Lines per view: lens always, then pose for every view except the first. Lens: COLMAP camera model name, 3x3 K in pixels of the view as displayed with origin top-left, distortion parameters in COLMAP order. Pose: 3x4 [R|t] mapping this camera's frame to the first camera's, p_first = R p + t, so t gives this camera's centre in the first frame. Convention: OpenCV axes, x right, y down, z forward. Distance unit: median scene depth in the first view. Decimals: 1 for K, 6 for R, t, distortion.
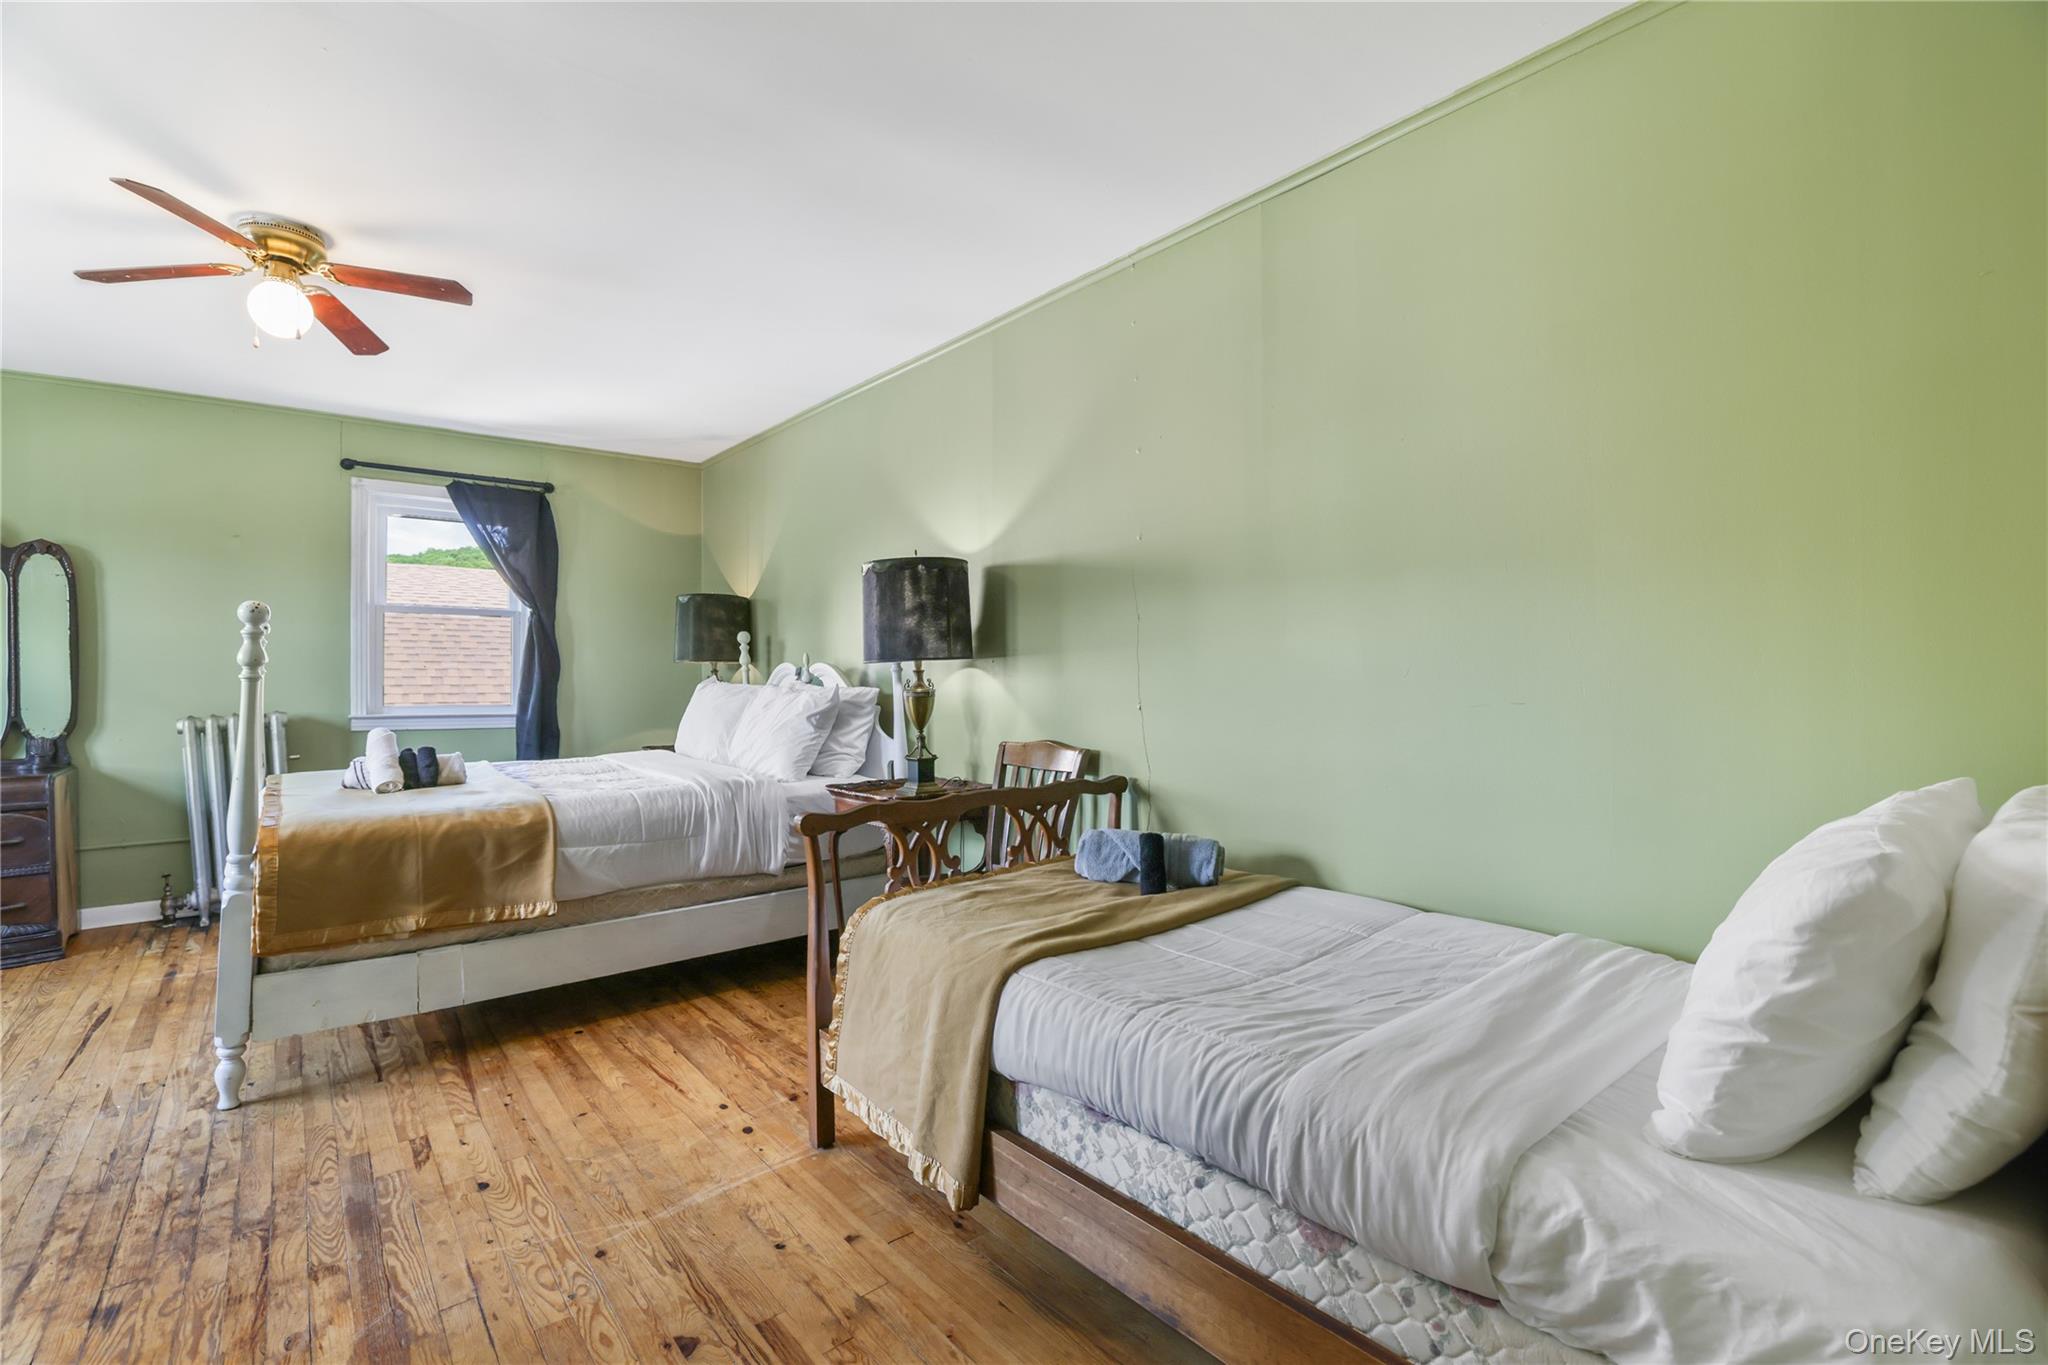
lens RADIAL K [[896.8, 0, 1016.5], [0, 896.8, 676.1], [0, 0, 1]] dist [0.000170, 0.002250]
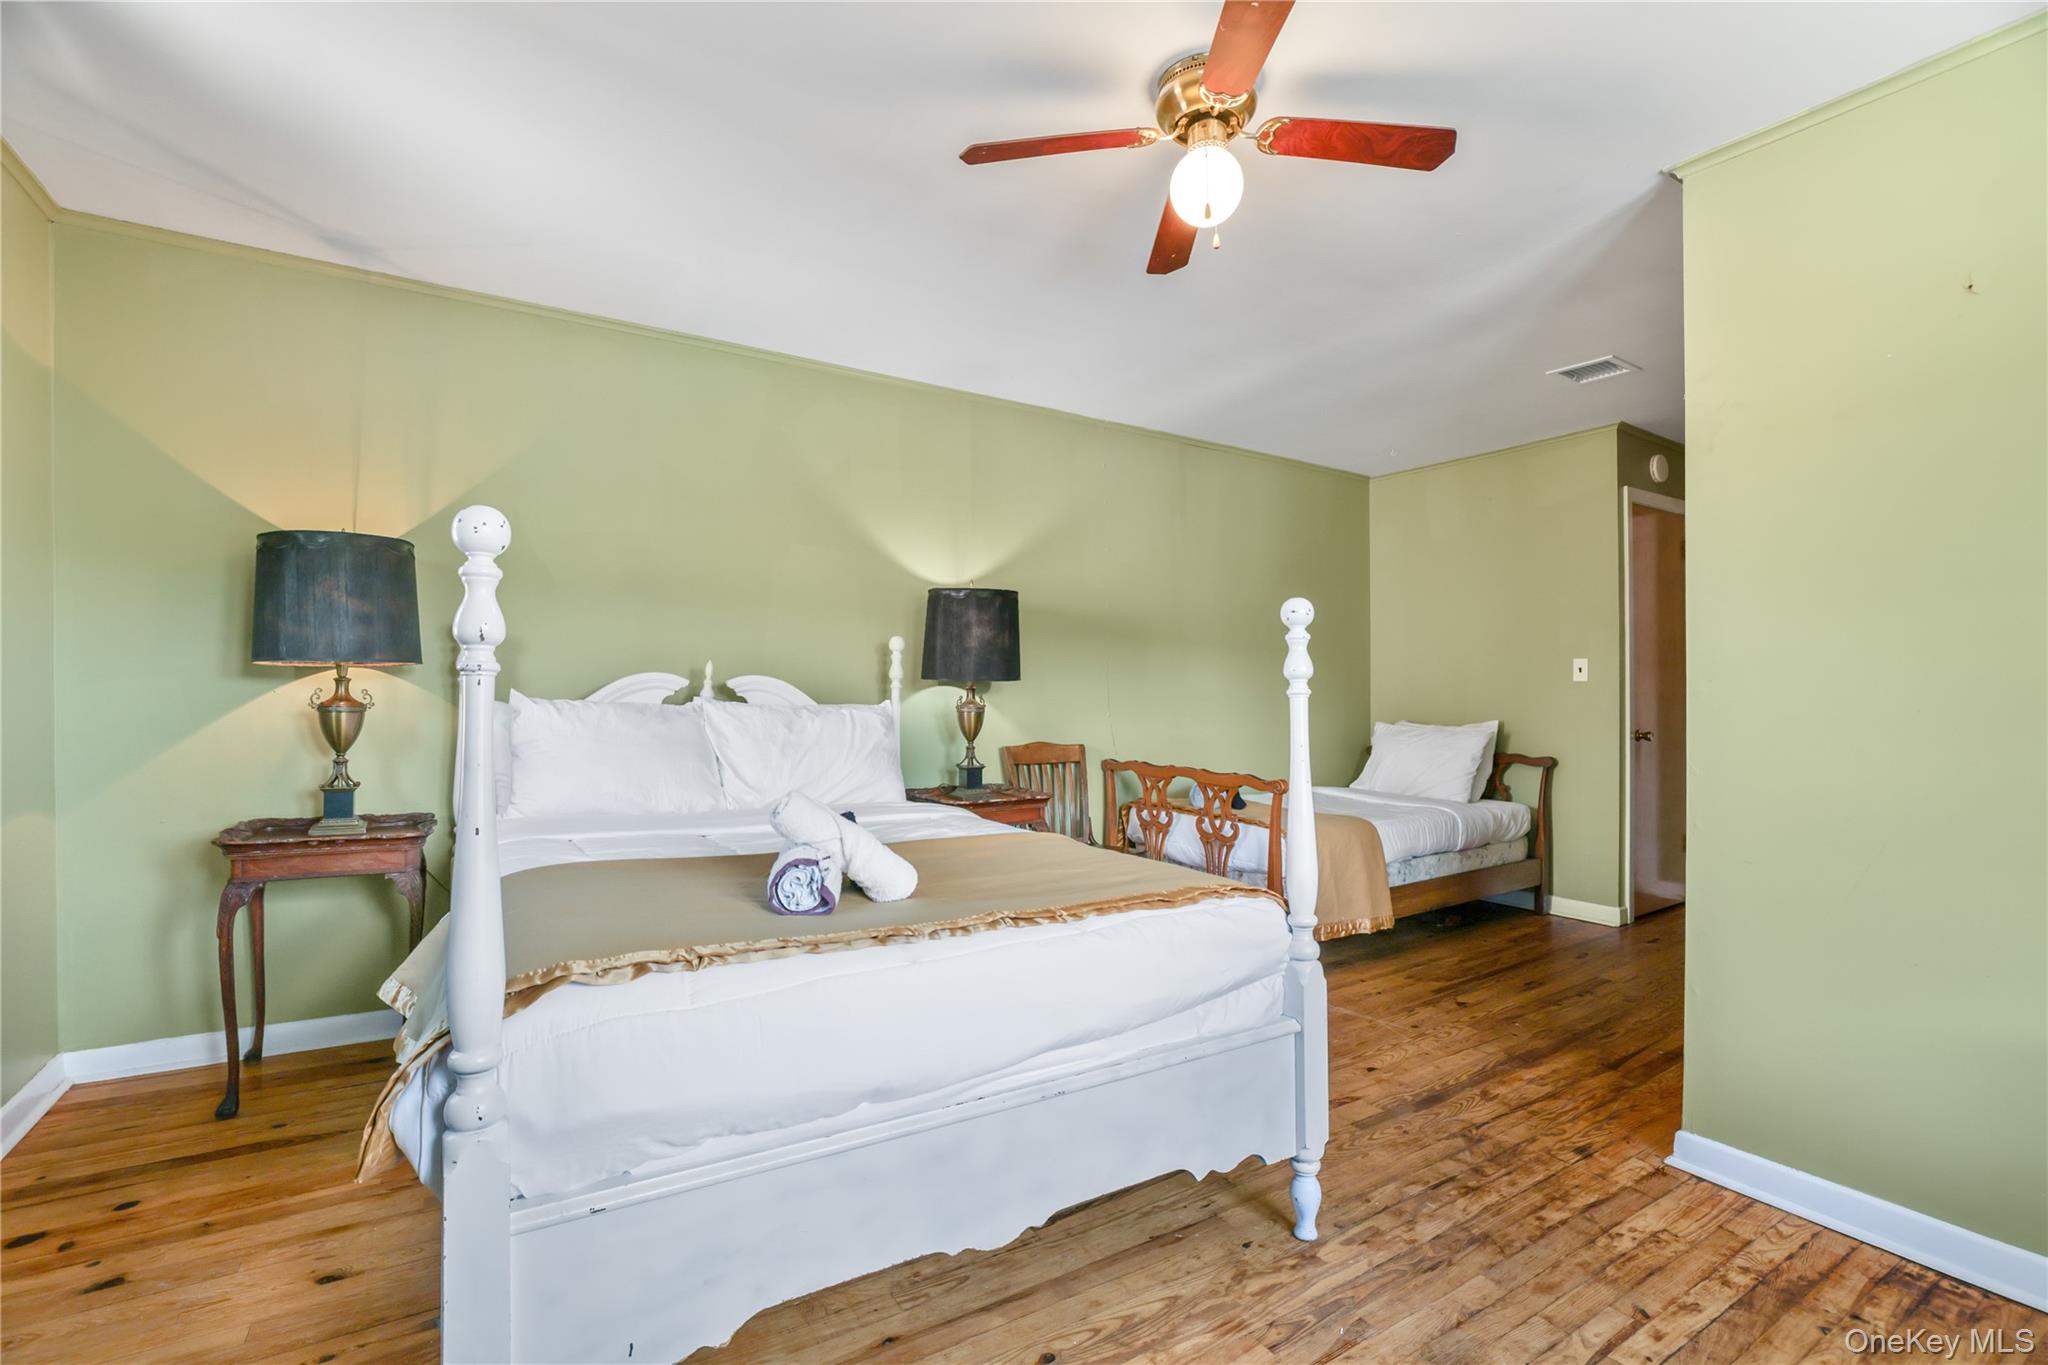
lens RADIAL K [[896.8, 0, 1019.5], [0, 896.8, 694.5], [0, 0, 1]] dist [0.000170, 0.002250]
pose [[0.109537, 0.005405, 0.993968, -2.178225], [-0.008892, 0.999951, -0.004457, 0.011814], [-0.993943, -0.008350, 0.109580, 1.505723]]
